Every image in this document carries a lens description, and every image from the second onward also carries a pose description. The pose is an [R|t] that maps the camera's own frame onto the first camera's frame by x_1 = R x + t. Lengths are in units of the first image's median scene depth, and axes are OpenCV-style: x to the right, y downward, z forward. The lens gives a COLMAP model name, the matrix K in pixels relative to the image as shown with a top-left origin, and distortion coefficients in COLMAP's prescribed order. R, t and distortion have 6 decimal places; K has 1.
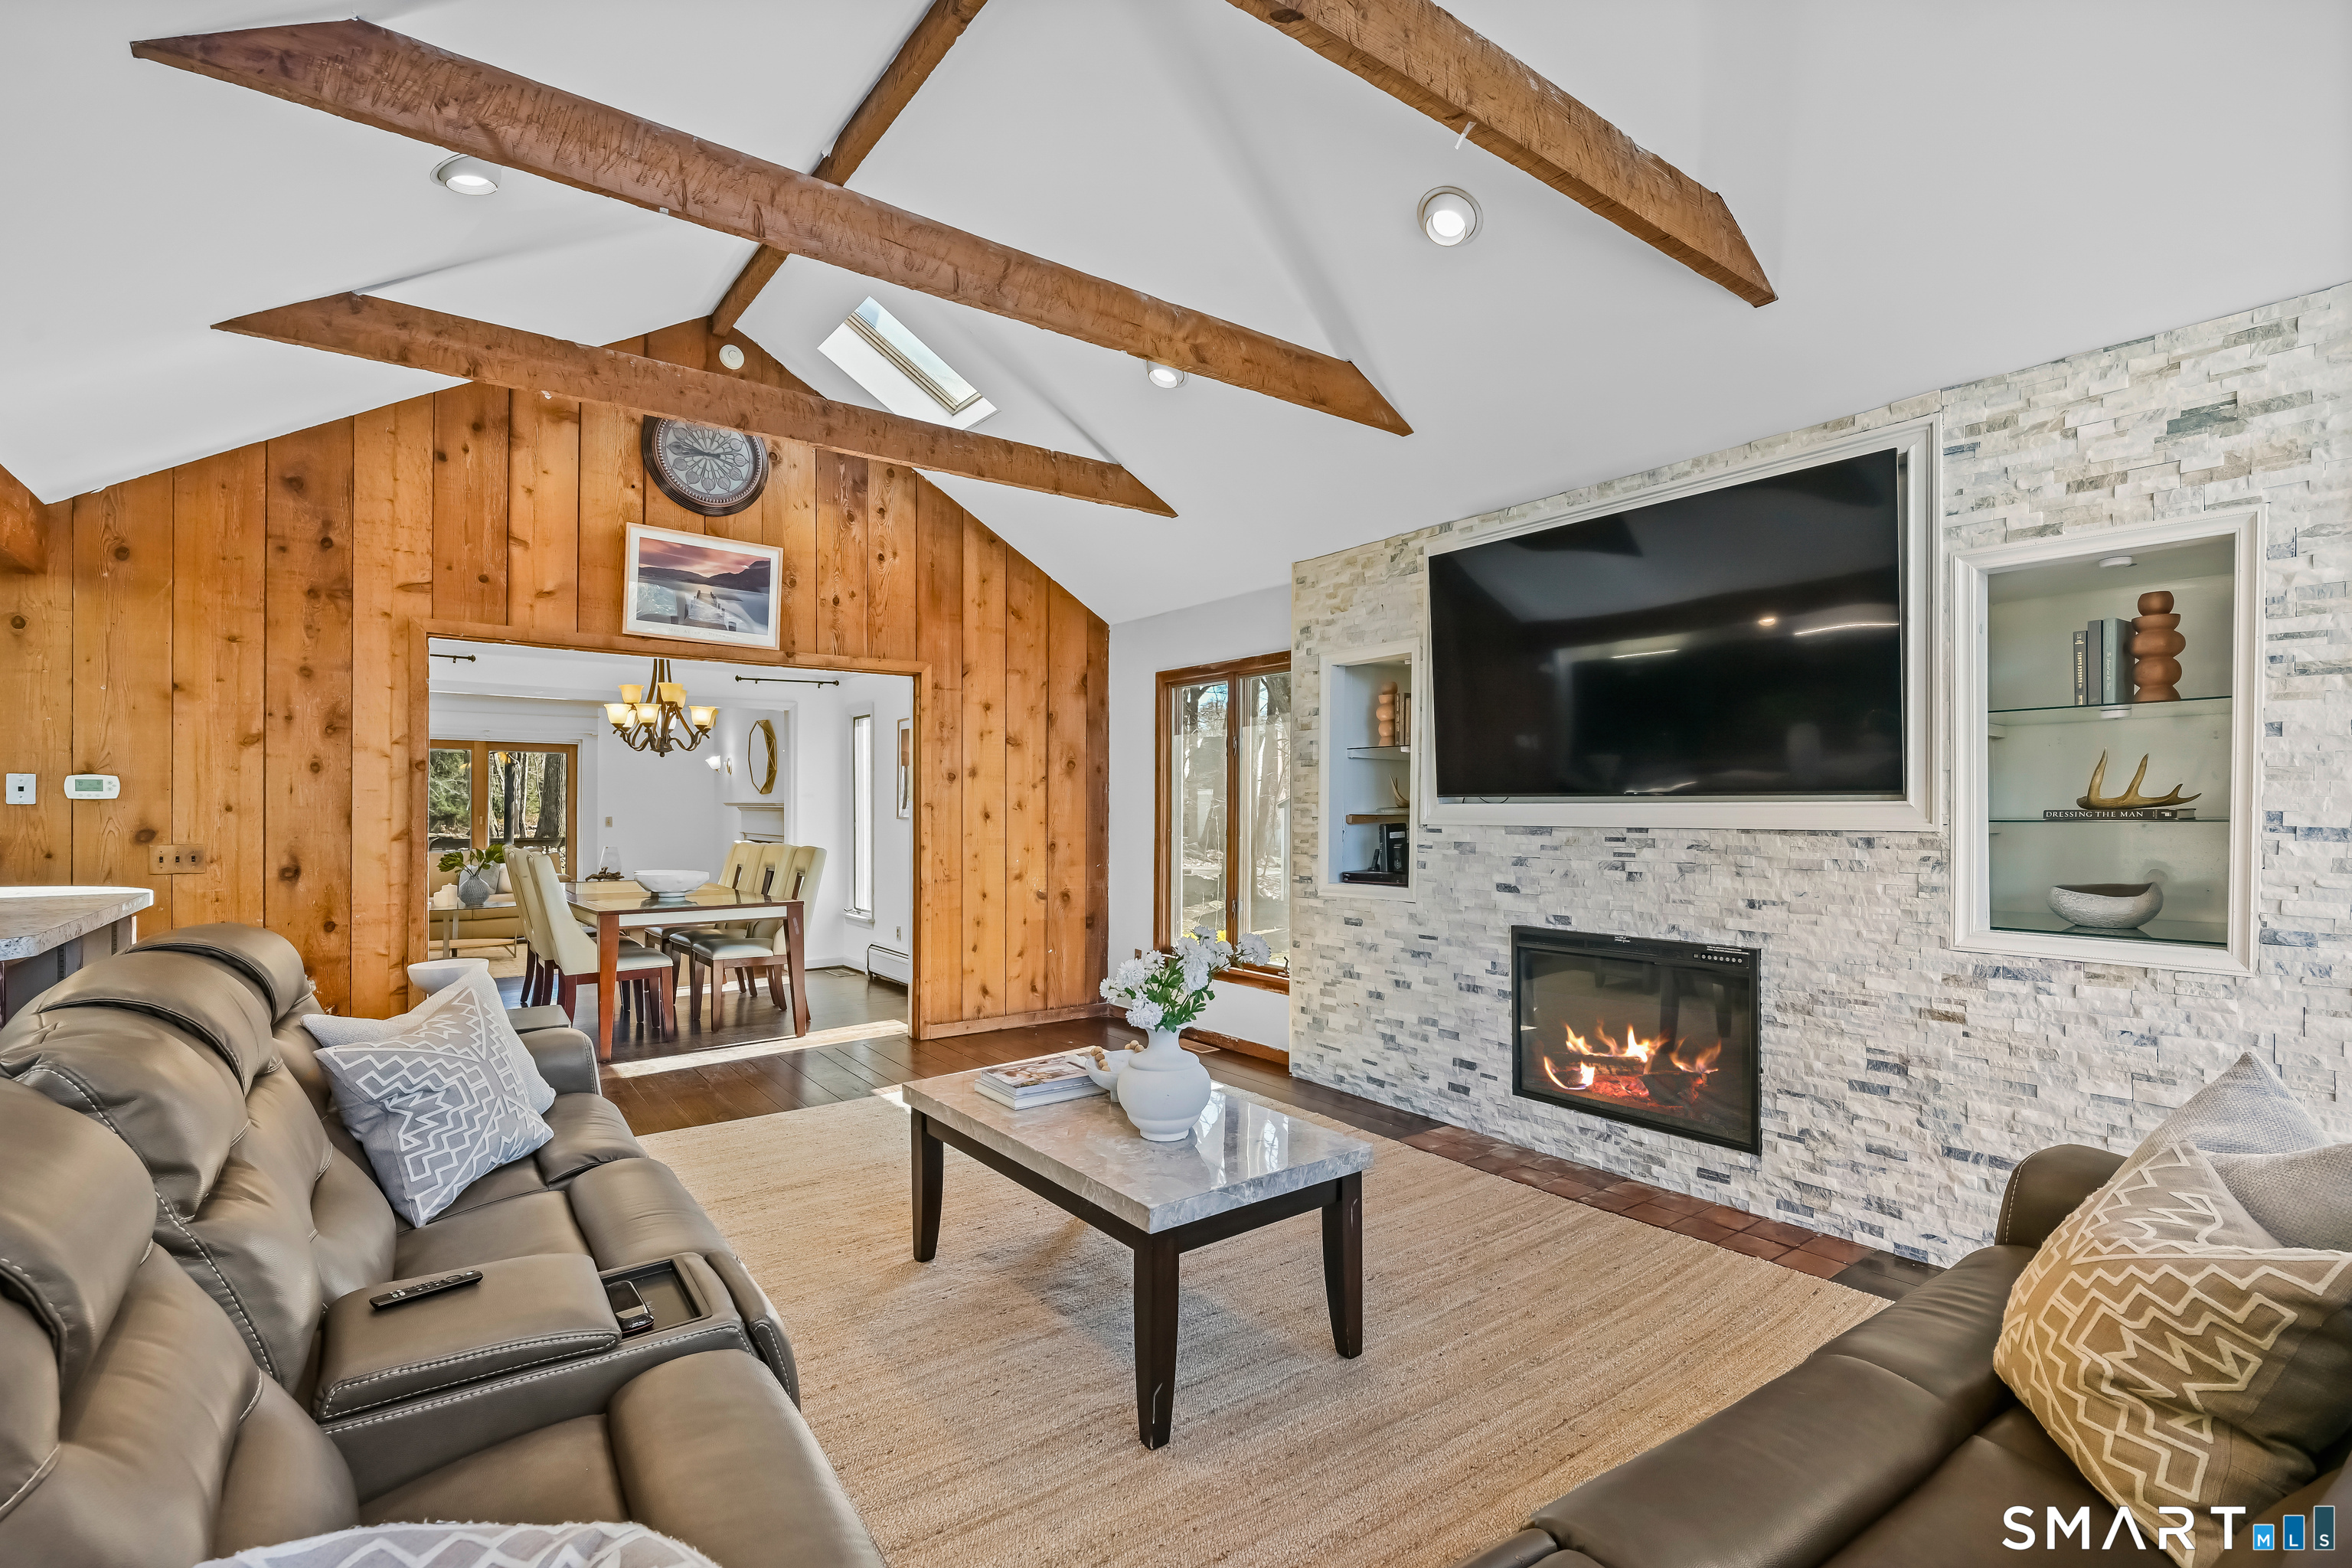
lens RADIAL K [[1075.8, 0, 1180.6], [0, 1075.8, 808.3], [0, 0, 1]] dist [0.003666, 0.000544]
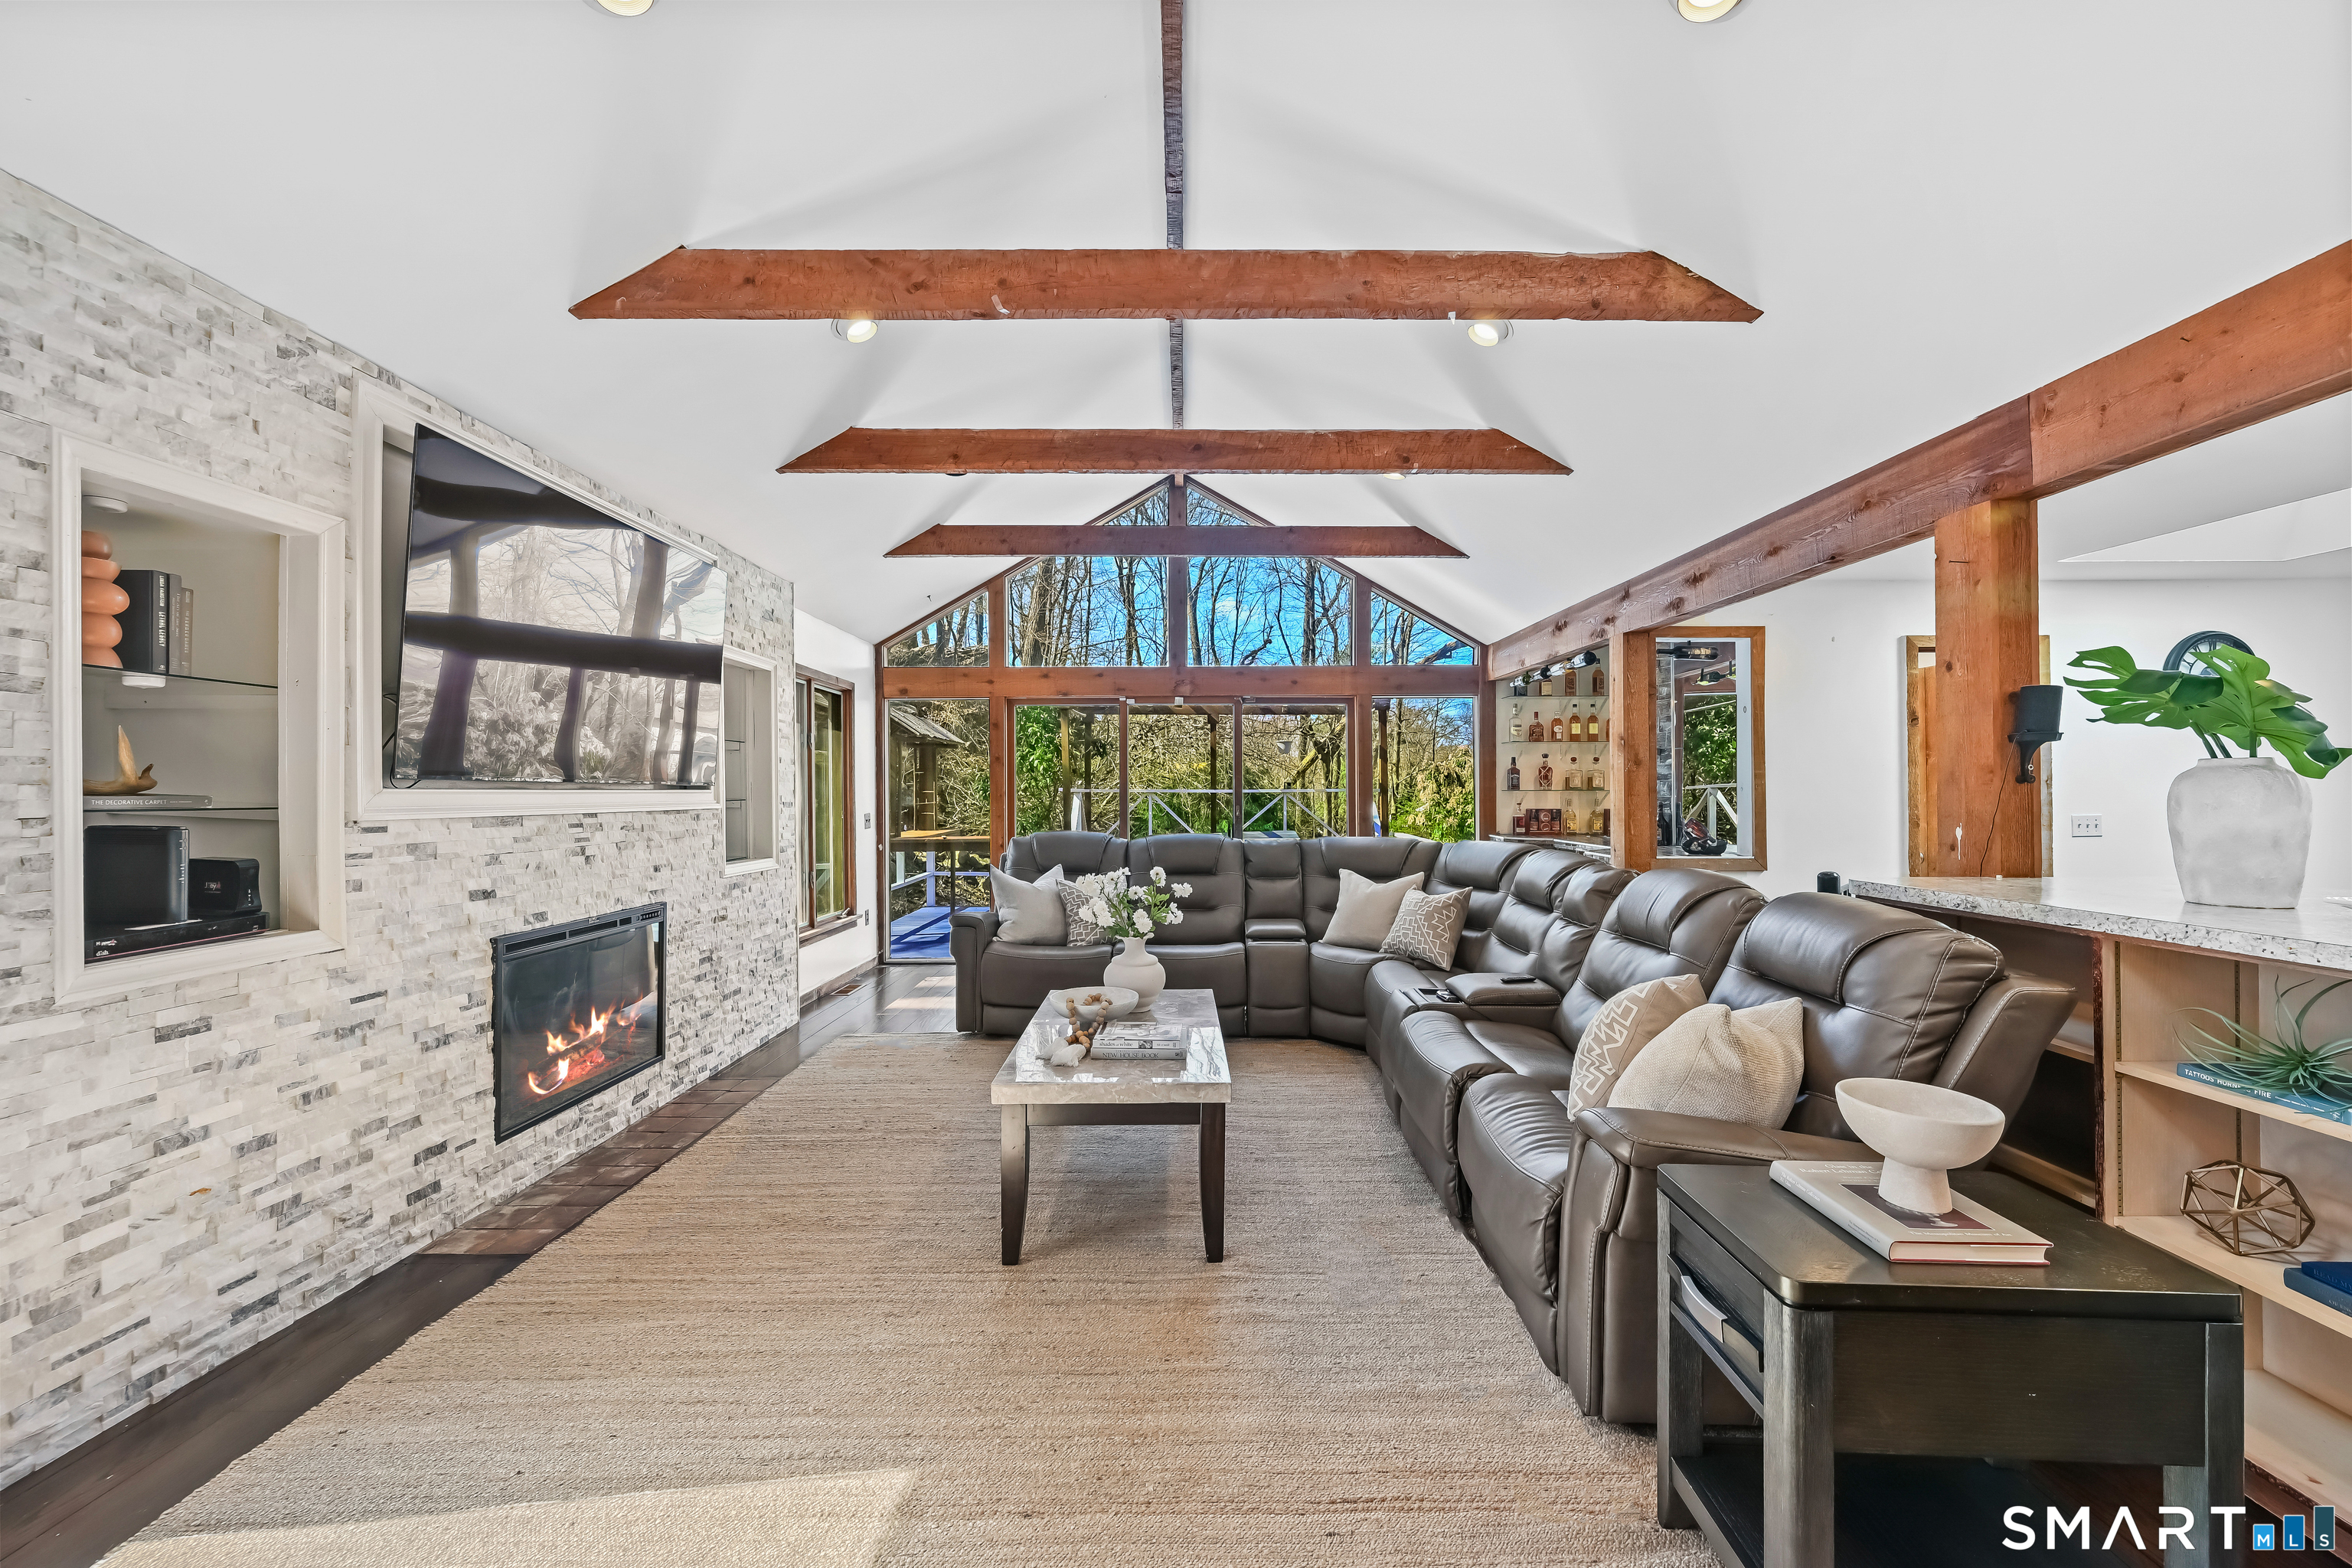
lens RADIAL K [[919.7, 0, 1175.3], [0, 919.7, 785.7], [0, 0, 1]] dist [-0.003518, 0.000433]
pose [[-0.794332, 0.007995, 0.607431, -0.537664], [0.003914, 0.999960, -0.008042, 0.000611], [-0.607471, -0.004010, -0.794332, 1.268787]]
